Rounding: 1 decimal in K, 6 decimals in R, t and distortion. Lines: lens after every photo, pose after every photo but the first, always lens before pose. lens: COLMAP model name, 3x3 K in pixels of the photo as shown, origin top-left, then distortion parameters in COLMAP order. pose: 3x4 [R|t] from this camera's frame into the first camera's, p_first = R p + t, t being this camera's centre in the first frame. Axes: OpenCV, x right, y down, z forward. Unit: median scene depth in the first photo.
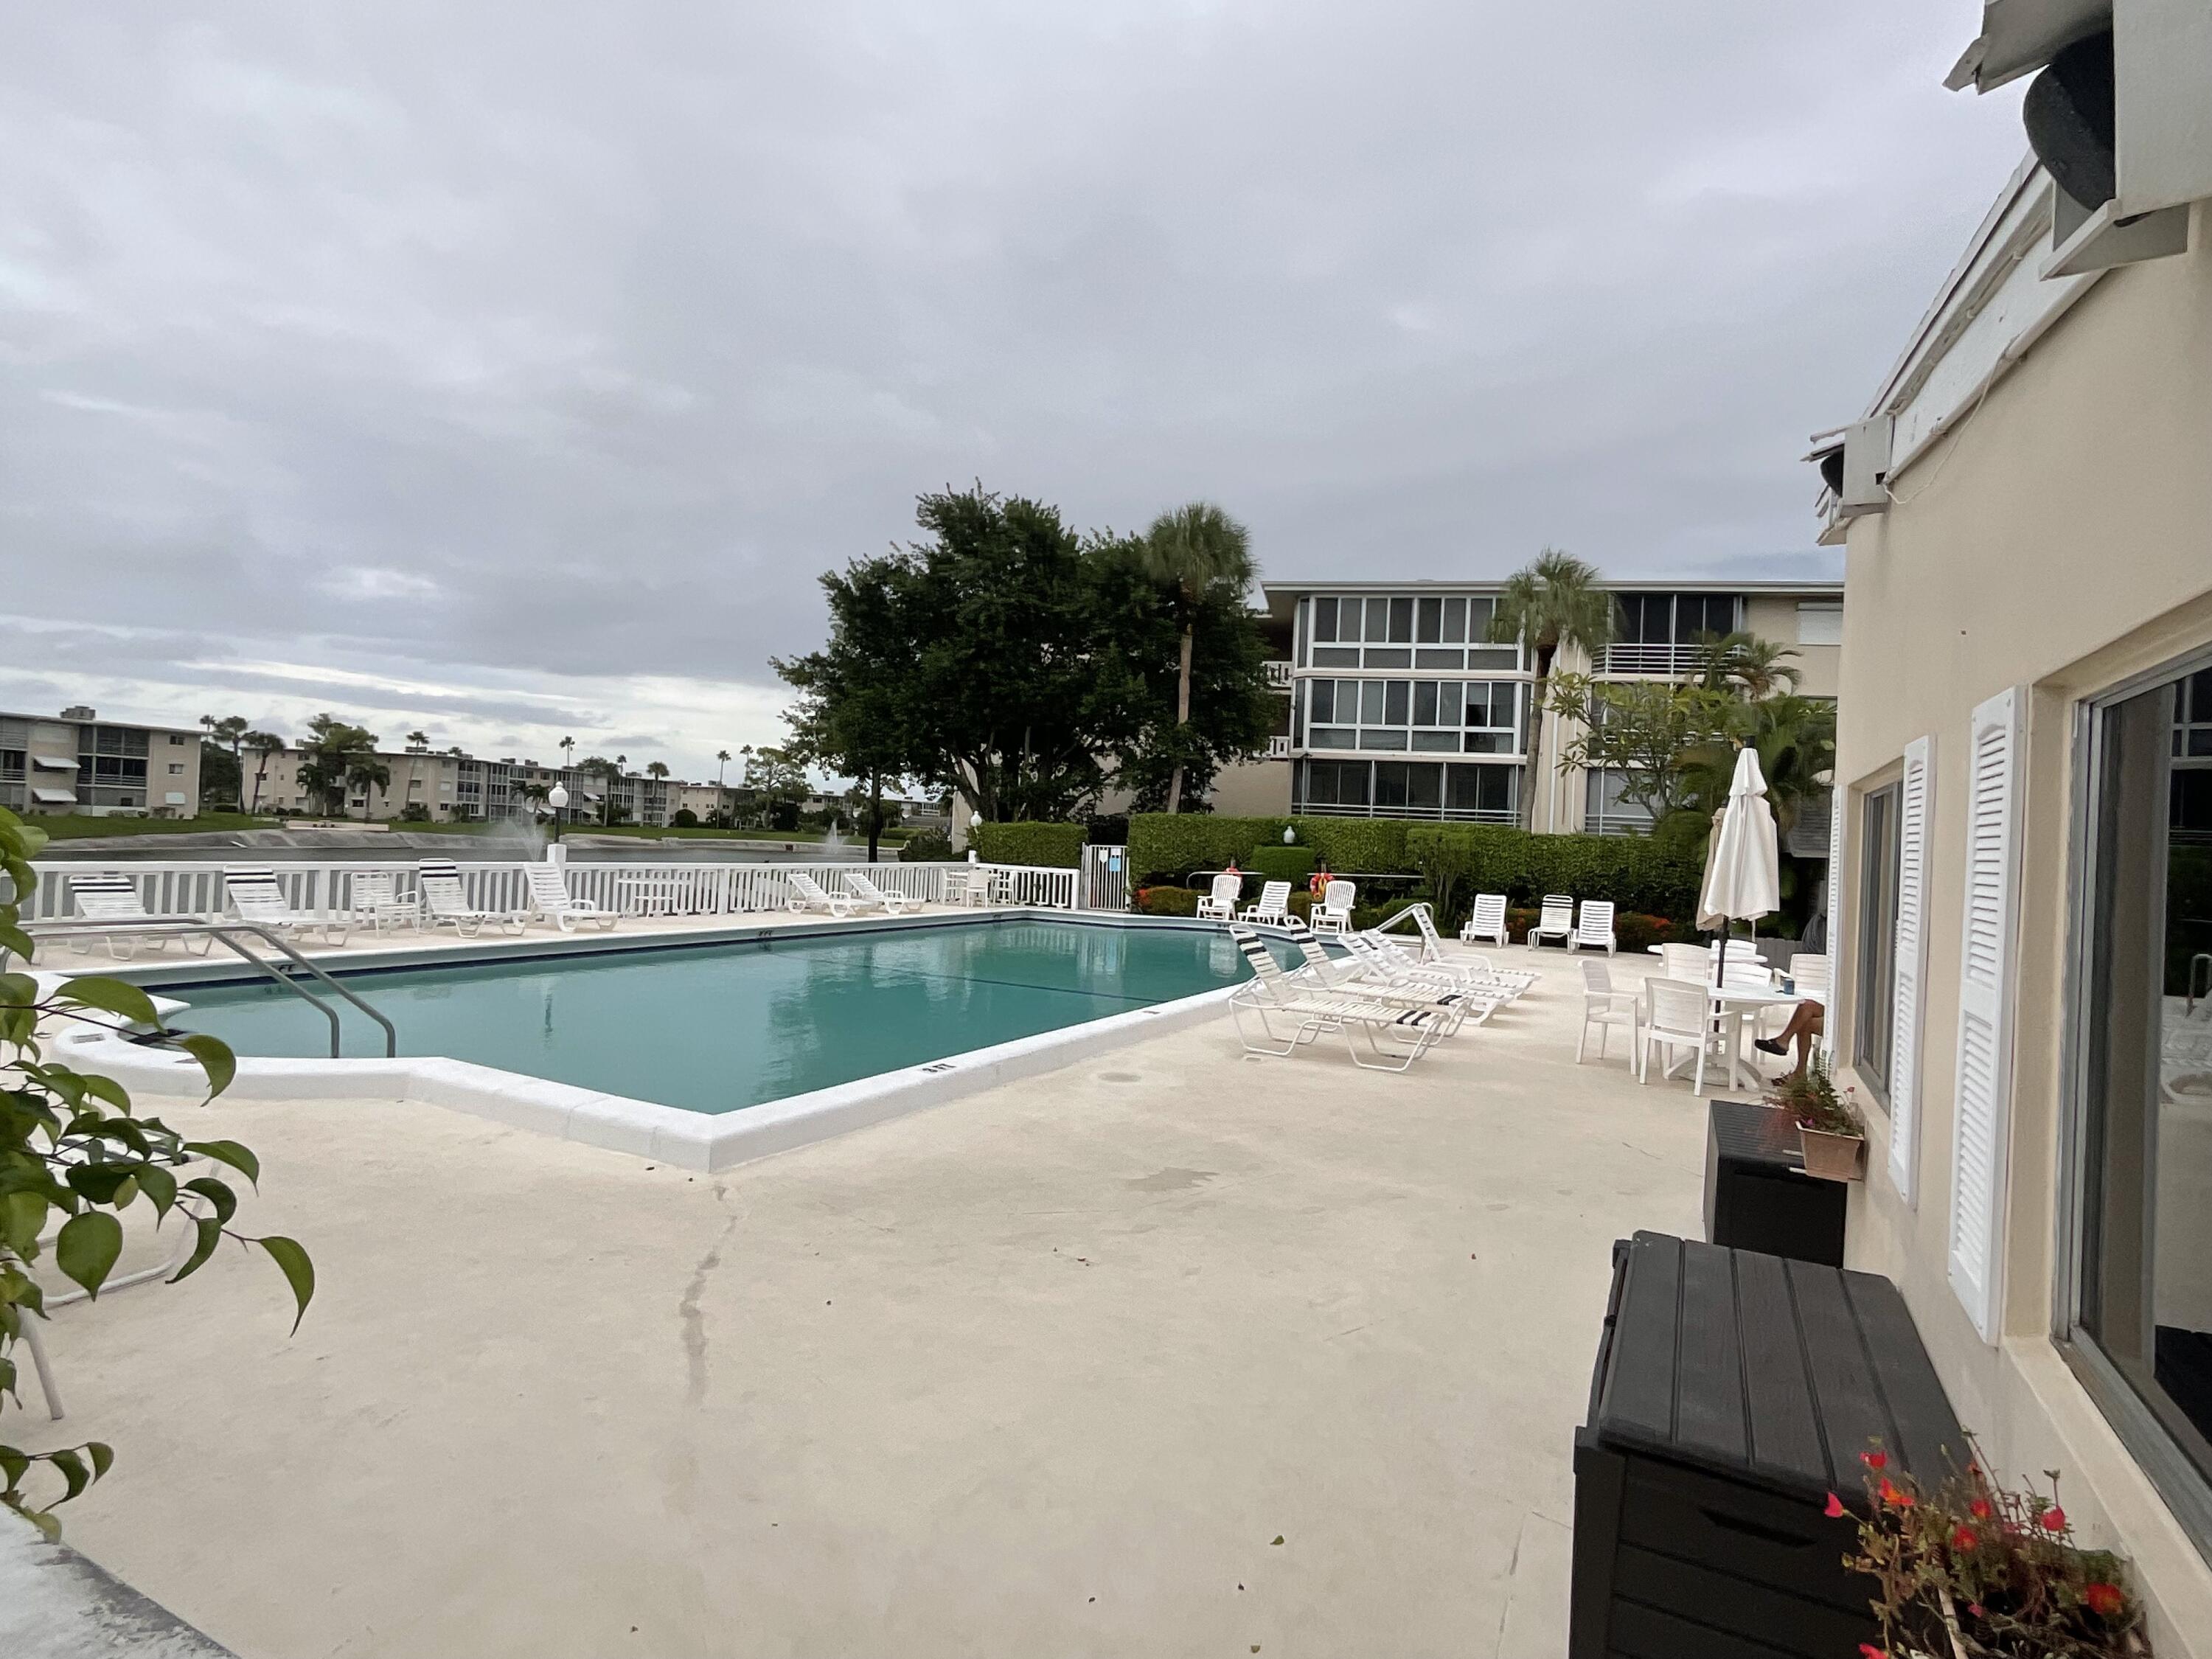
lens RADIAL K [[1160.6, 0, 1094.9], [0, 1160.6, 829.6], [0, 0, 1]] dist [0.000769, 0.001182]
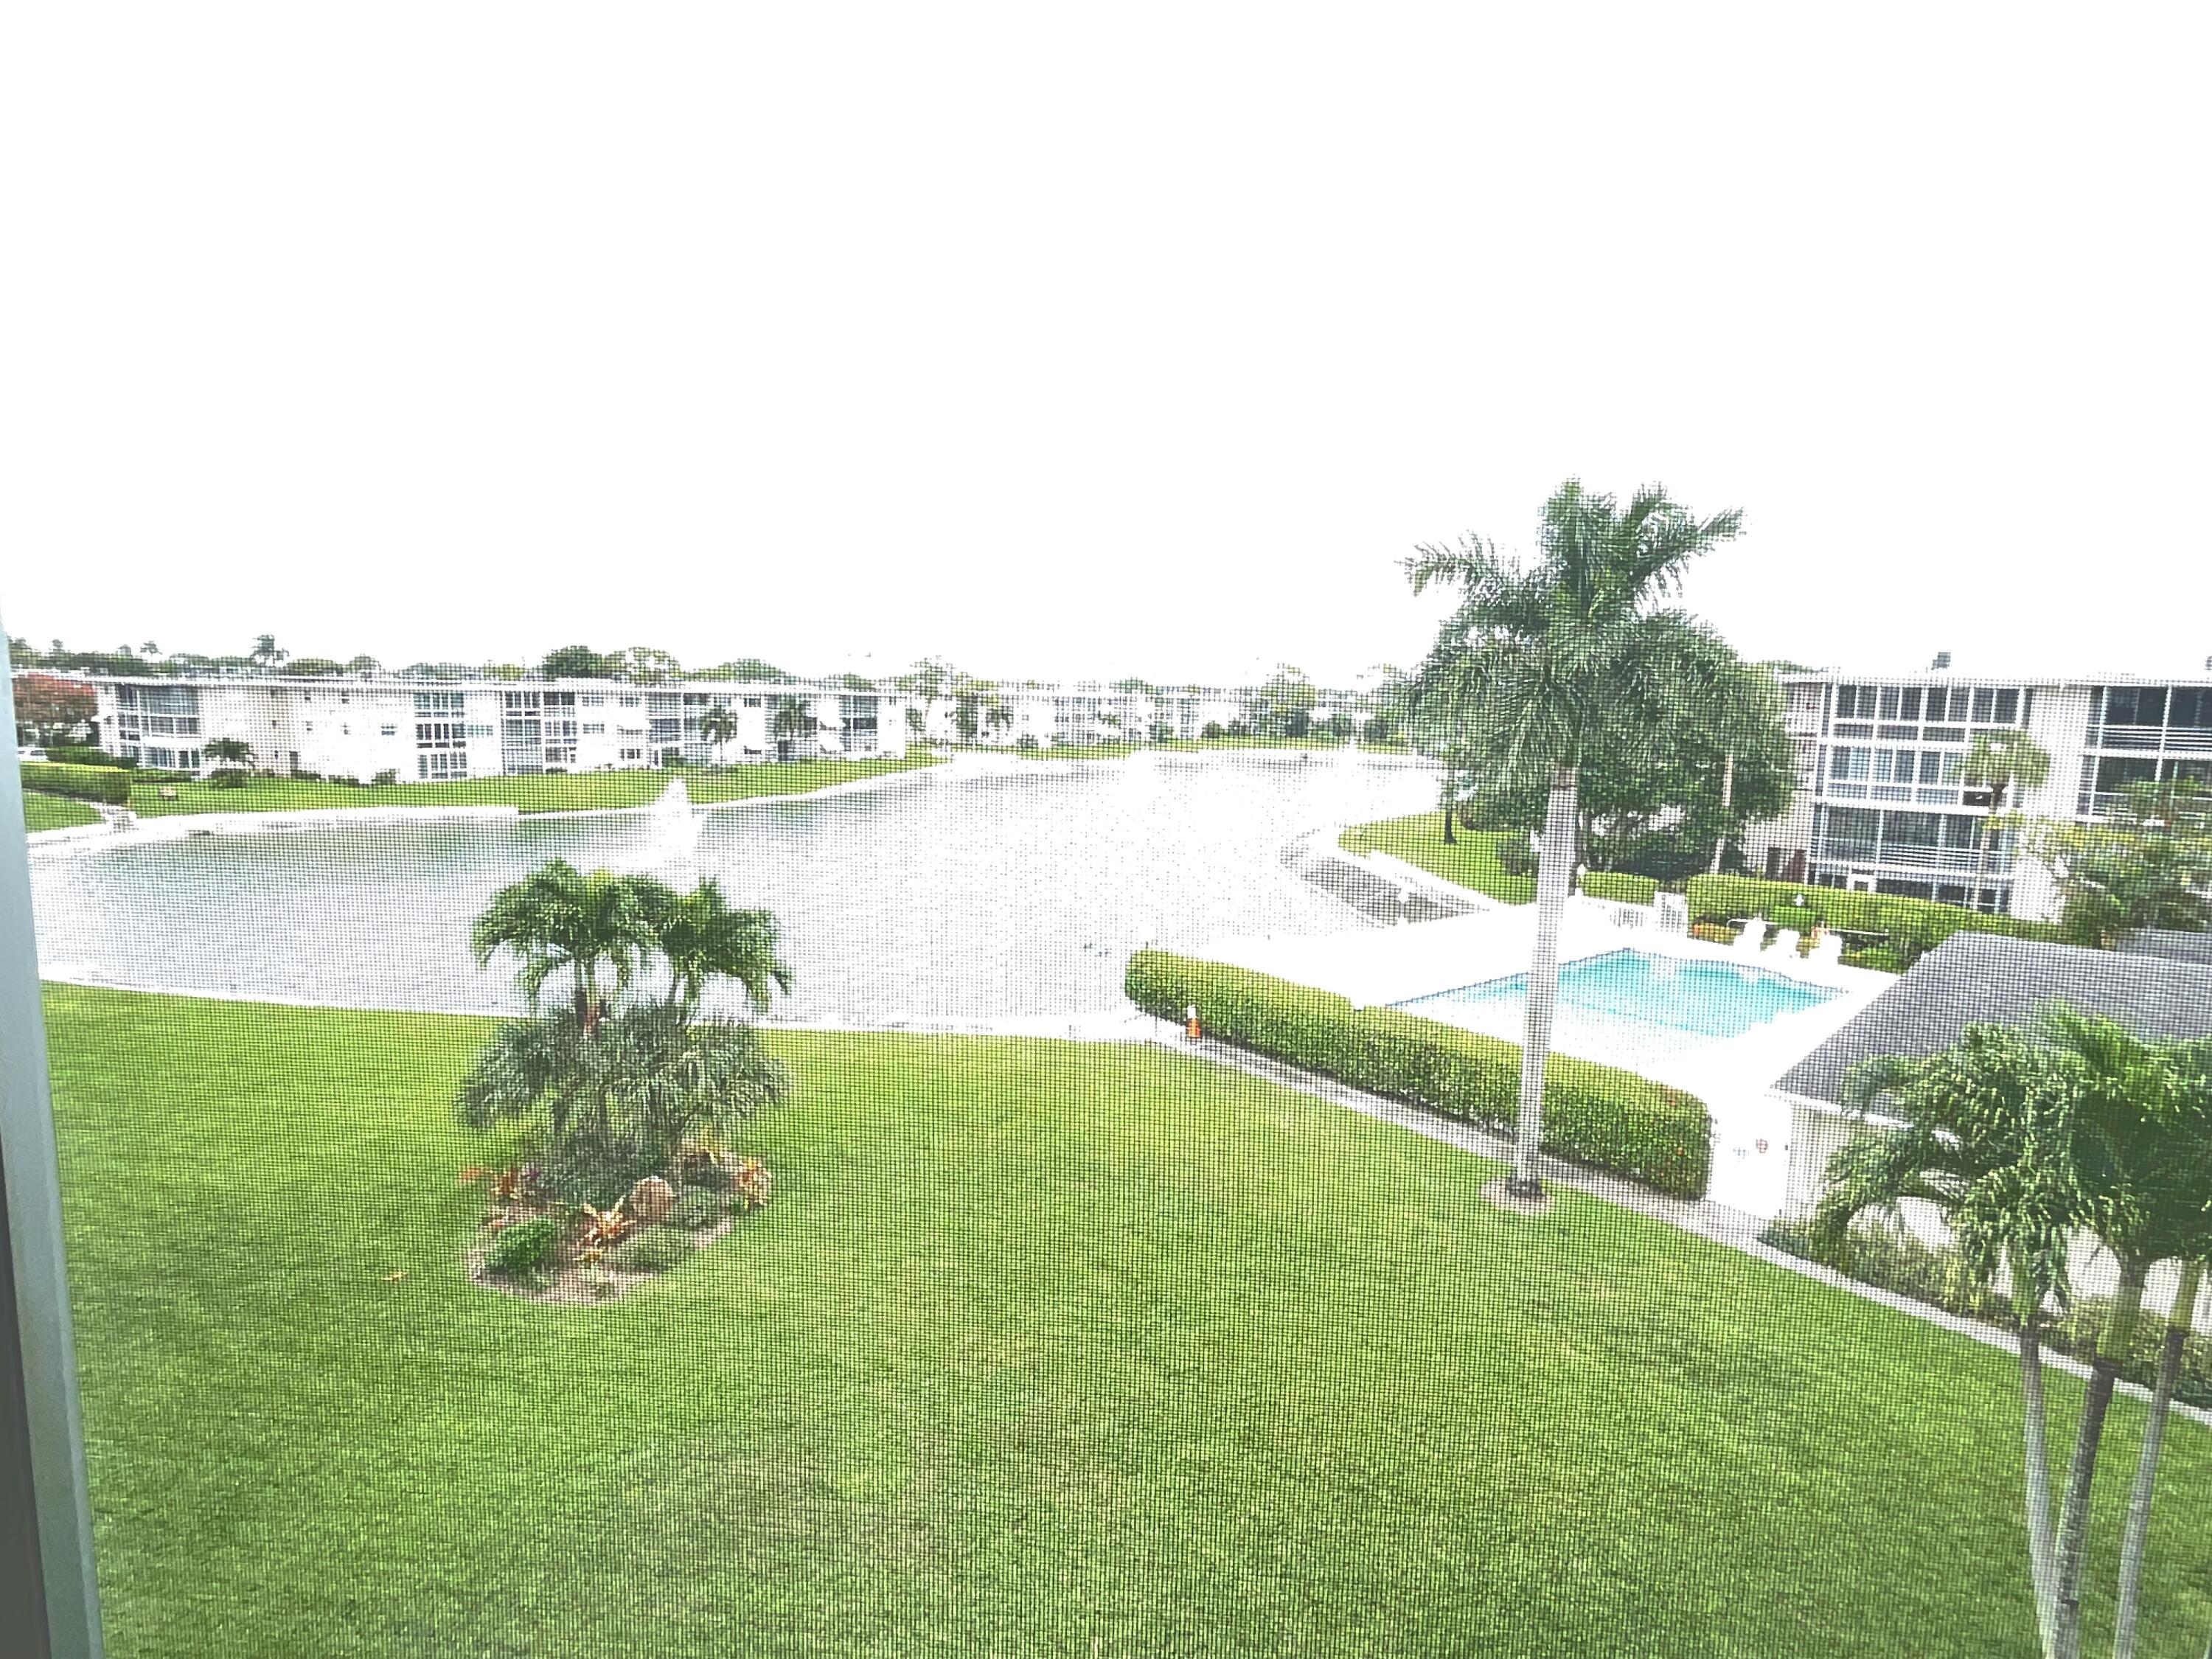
lens RADIAL K [[1202.8, 0, 1106.0], [0, 1202.8, 829.5], [0, 0, 1]] dist [-0.000899, -0.000164]
pose [[0.928126, 0.025181, -0.371413, -0.121246], [0.015314, 0.994282, 0.105678, -0.313562], [0.371950, -0.103770, 0.922434, -0.989005]]
